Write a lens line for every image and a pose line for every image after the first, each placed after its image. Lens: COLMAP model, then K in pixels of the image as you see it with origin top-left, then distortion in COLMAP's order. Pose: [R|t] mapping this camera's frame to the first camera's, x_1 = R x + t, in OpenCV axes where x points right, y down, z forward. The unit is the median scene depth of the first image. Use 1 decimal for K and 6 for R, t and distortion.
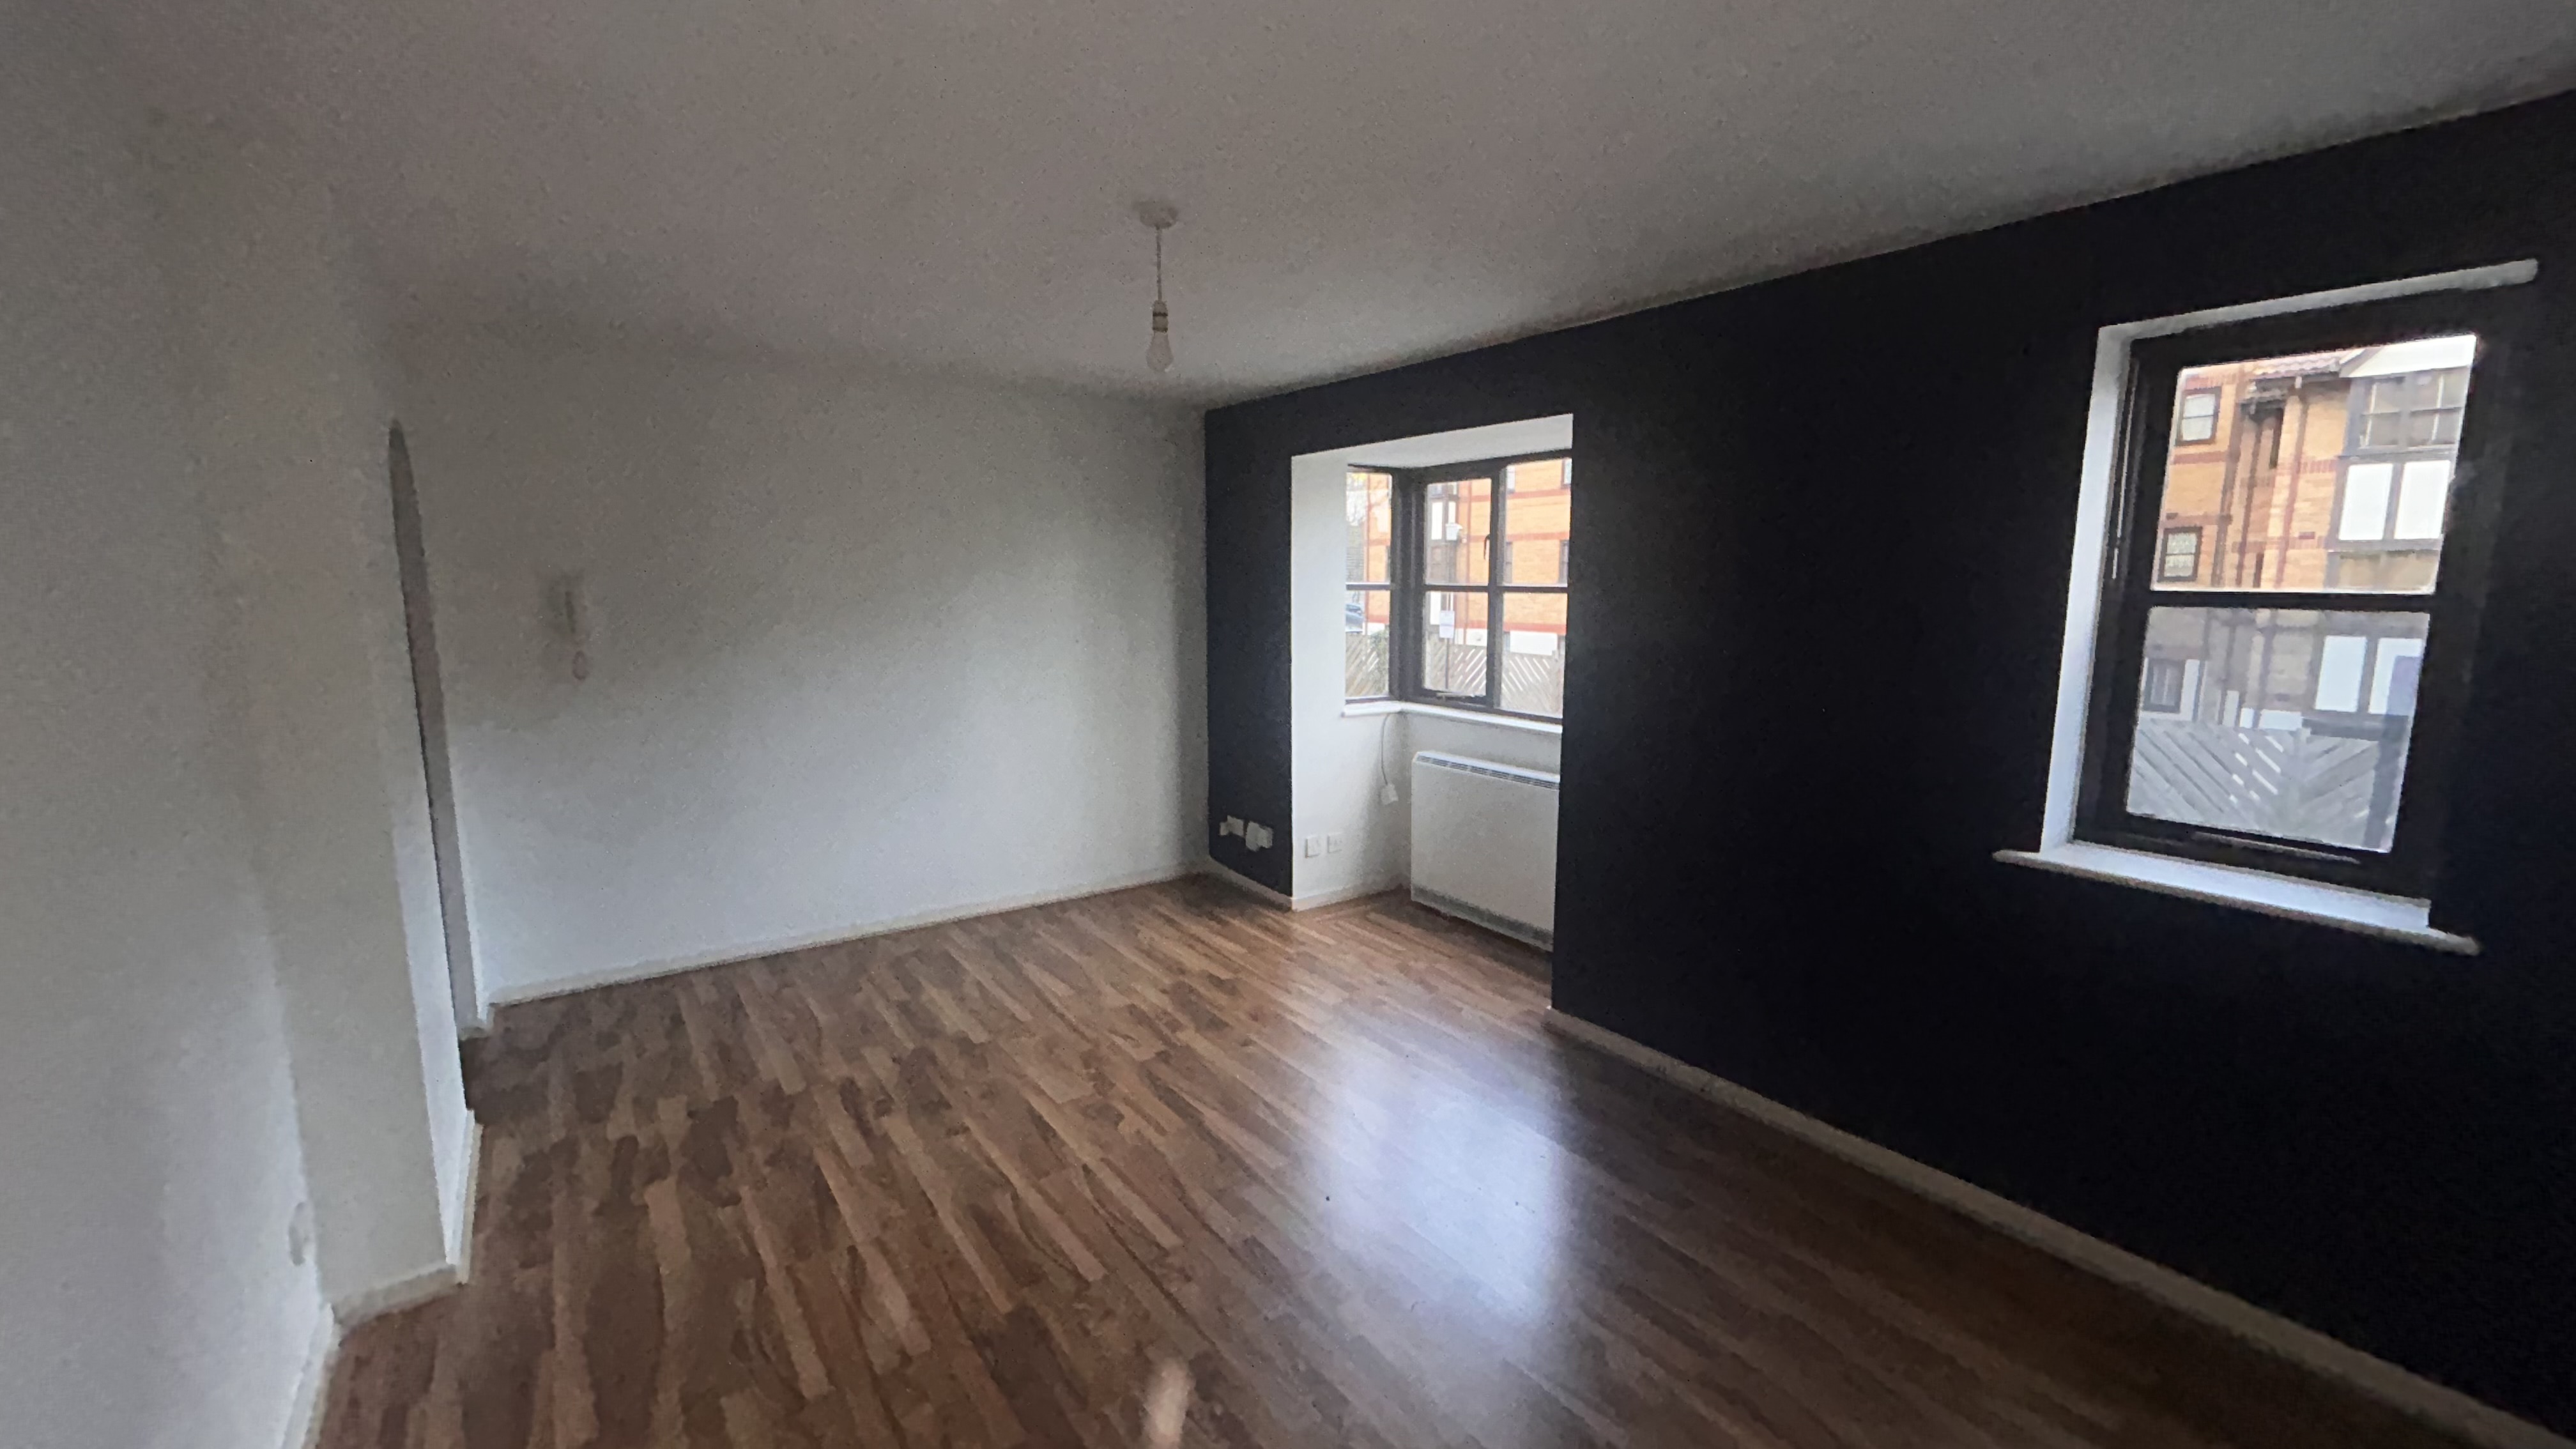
lens RADIAL K [[1042.8, 0, 1288.0], [0, 1042.8, 724.5], [0, 0, 1]] dist [0.001273, 0.000747]
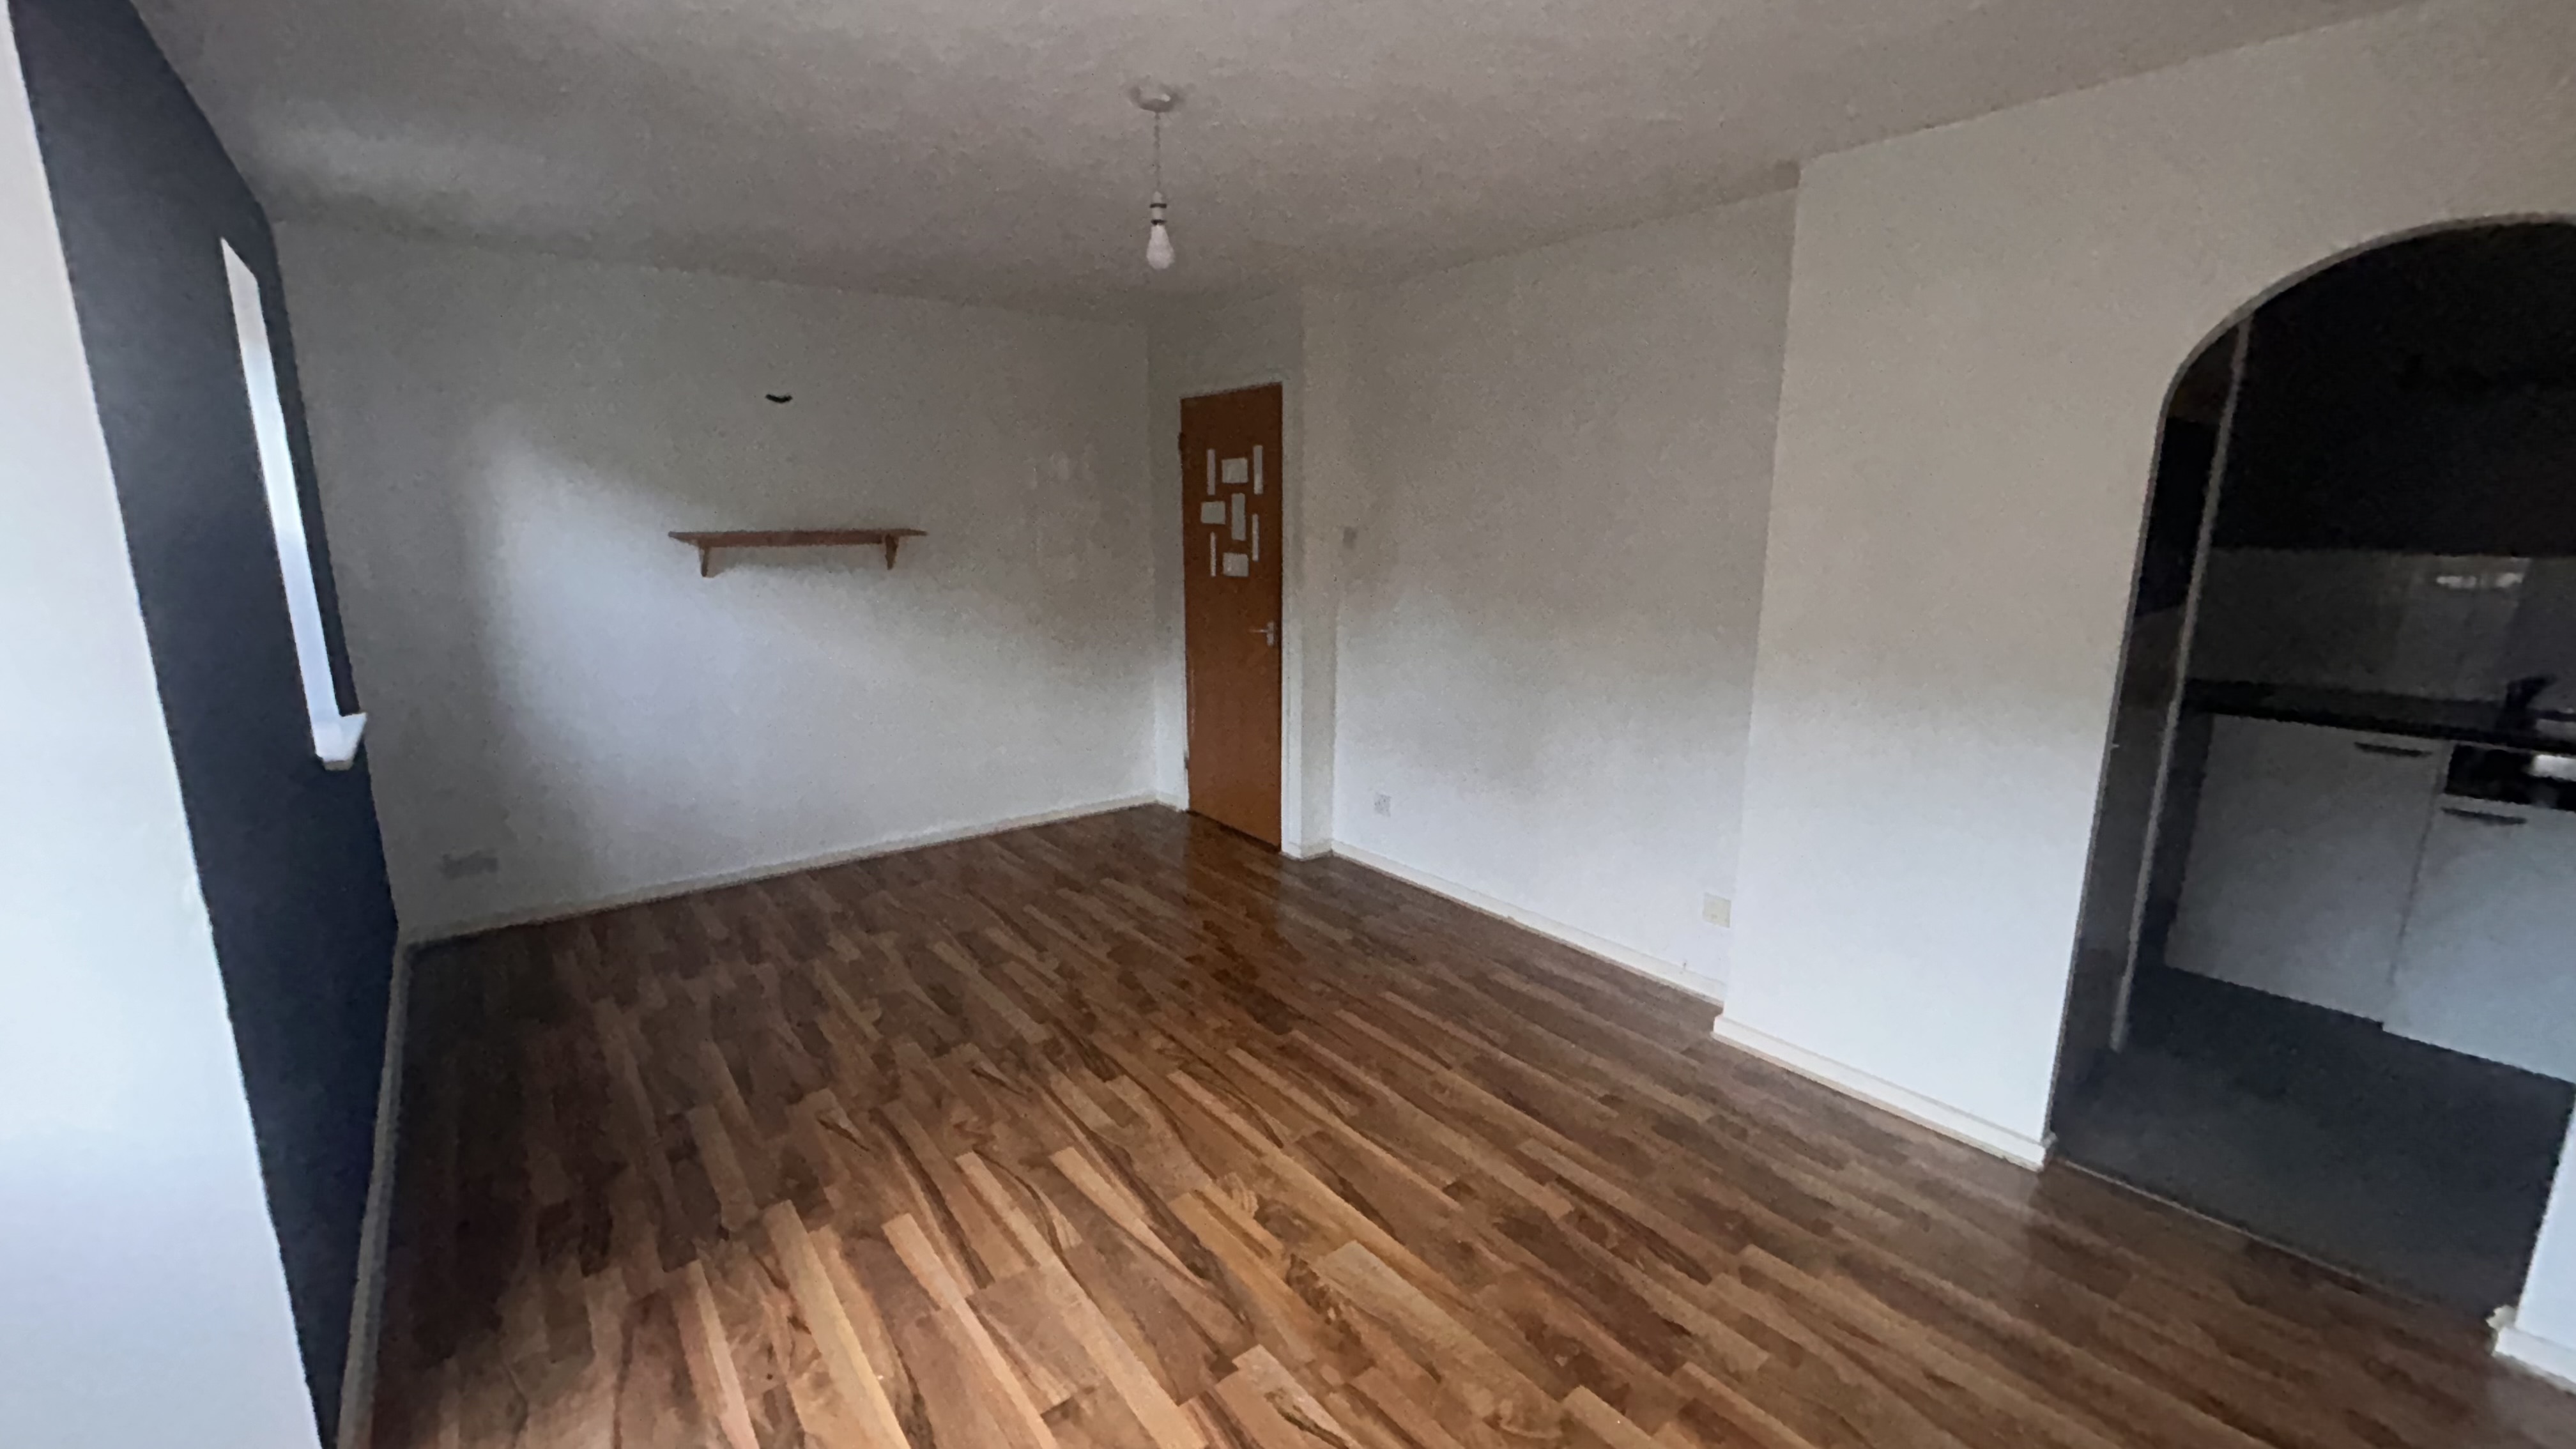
lens RADIAL K [[1042.8, 0, 1288.0], [0, 1042.8, 724.5], [0, 0, 1]] dist [0.001273, 0.000747]
pose [[-0.998936, 0.003234, -0.046007, -0.167064], [-0.012554, 0.940804, 0.338717, -0.237183], [0.044379, 0.338934, -0.939763, 1.791357]]
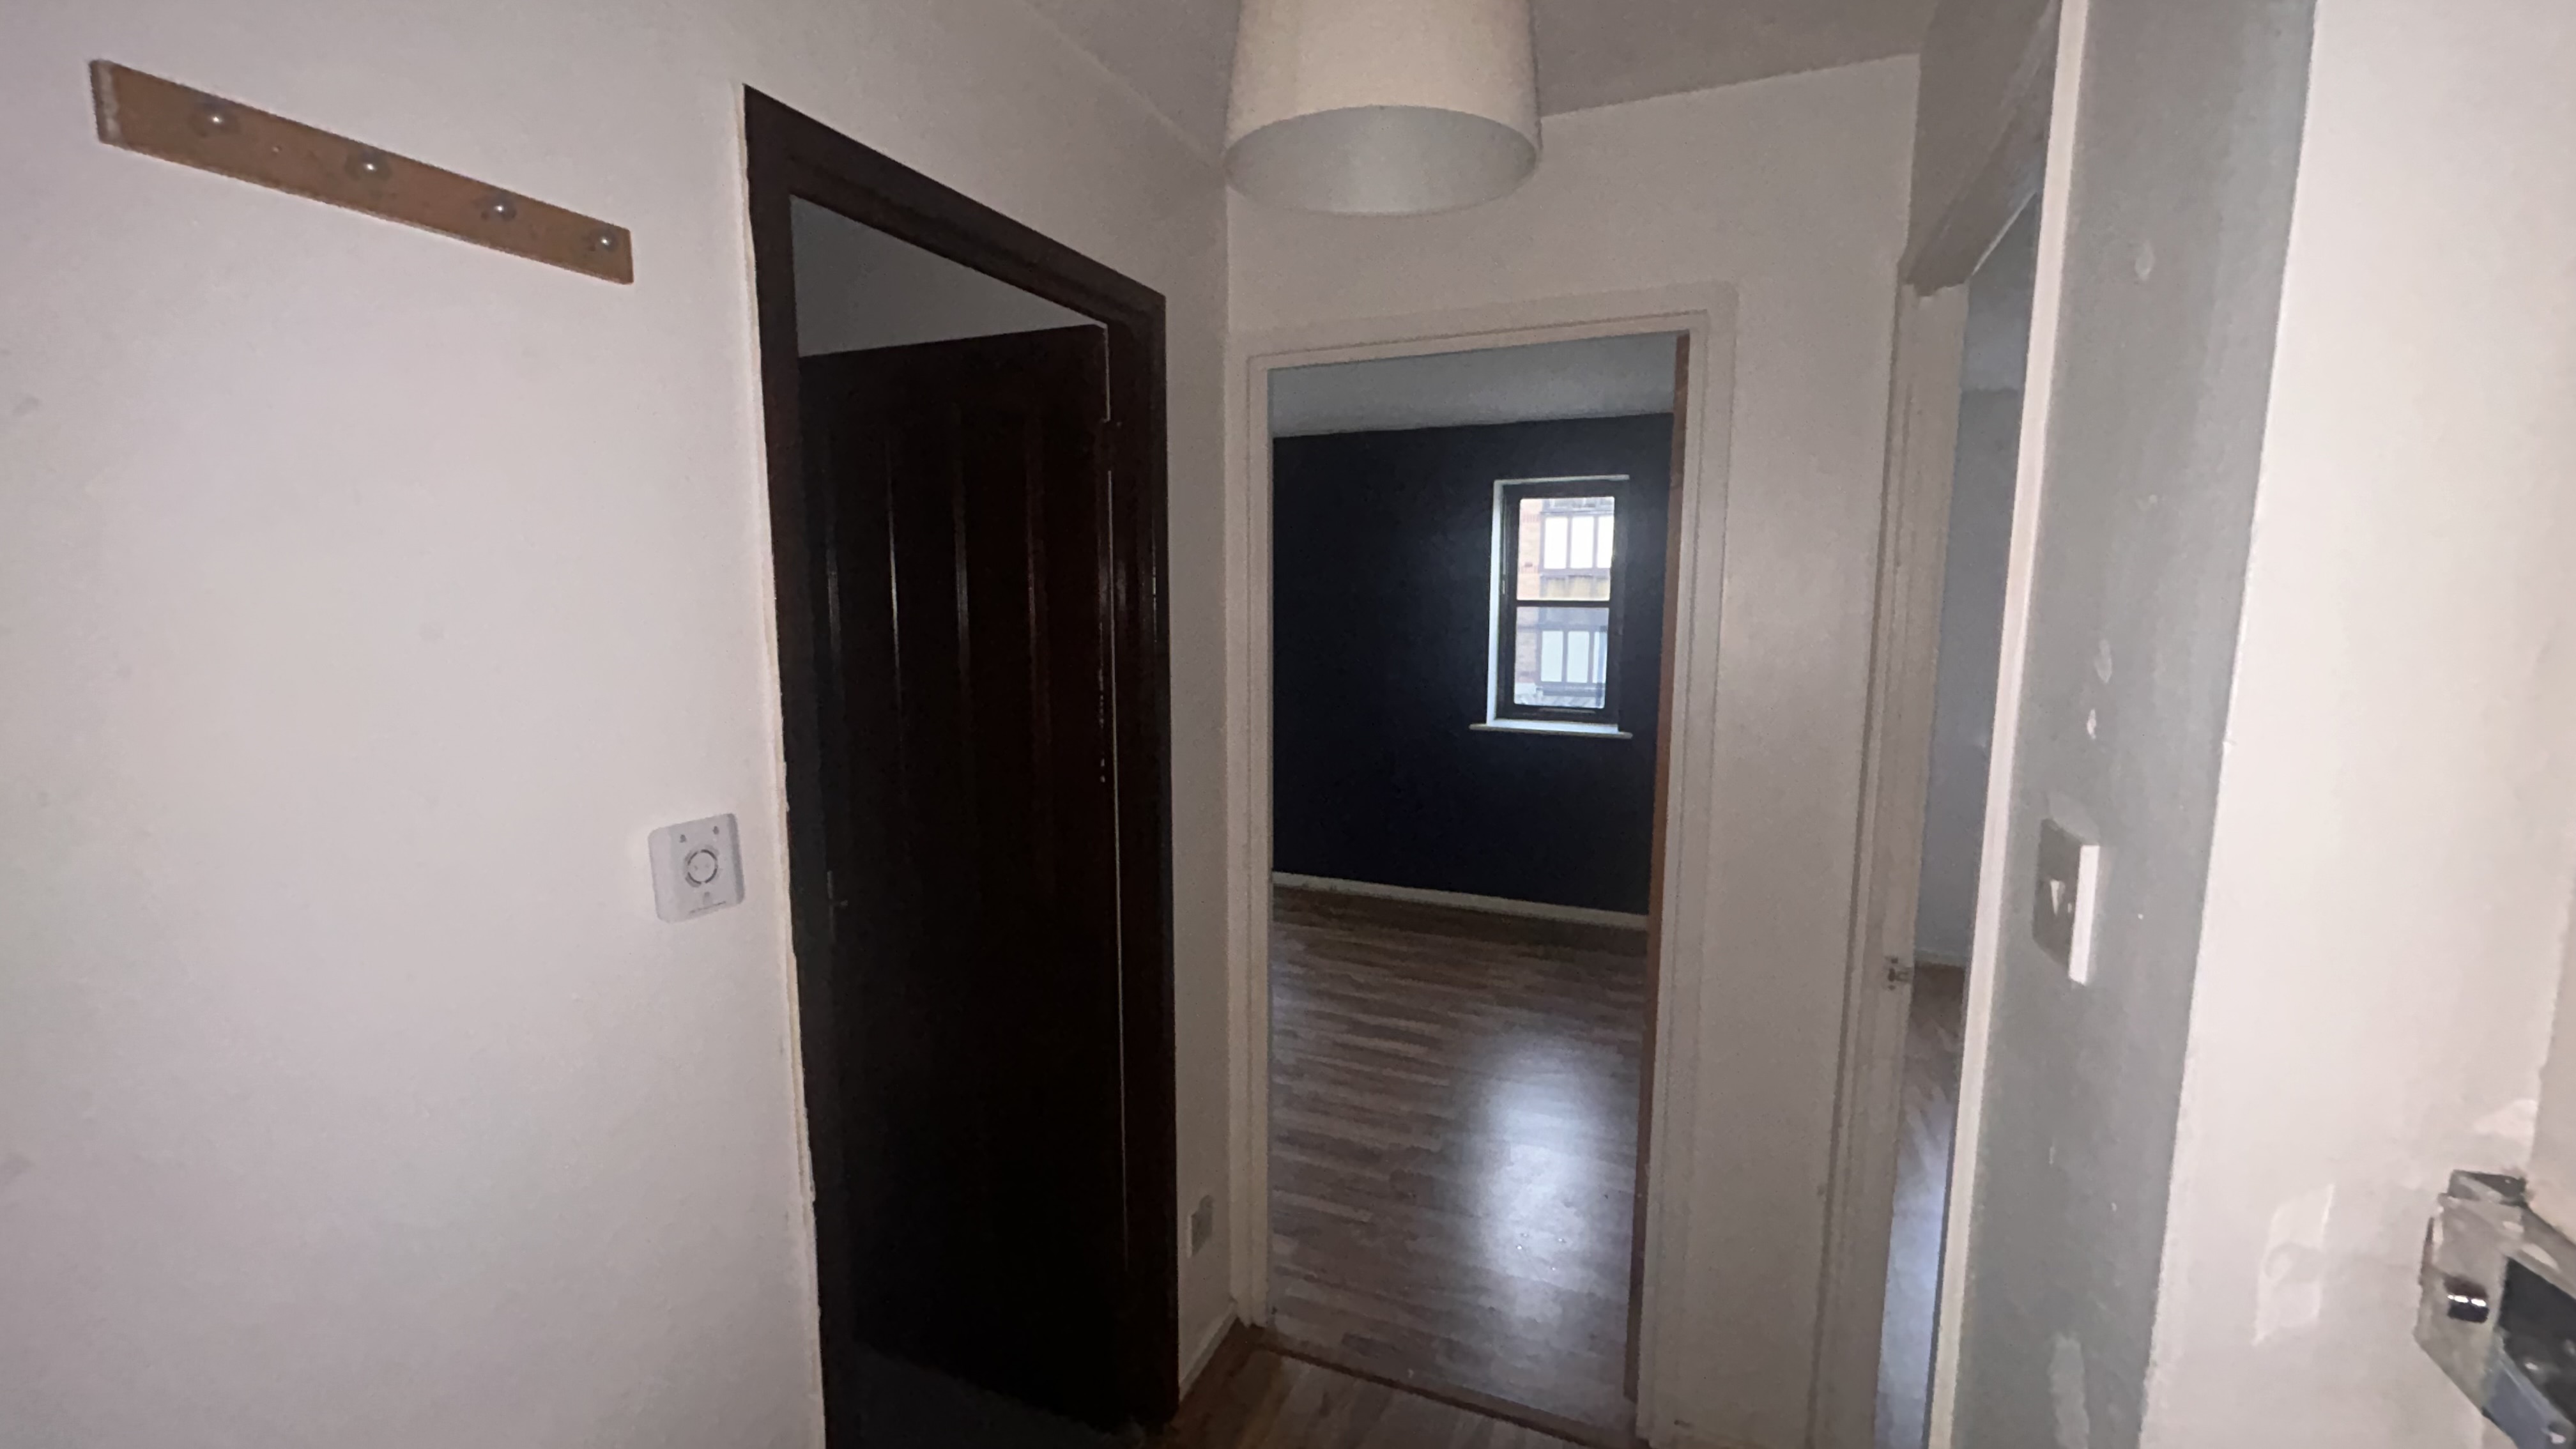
lens RADIAL K [[1042.8, 0, 1288.0], [0, 1042.8, 724.5], [0, 0, 1]] dist [0.001273, 0.000747]
pose [[0.852979, -0.065662, 0.517799, -0.638452], [0.073350, 0.997290, 0.005636, 0.074579], [-0.516766, 0.033173, 0.855484, -0.533001]]
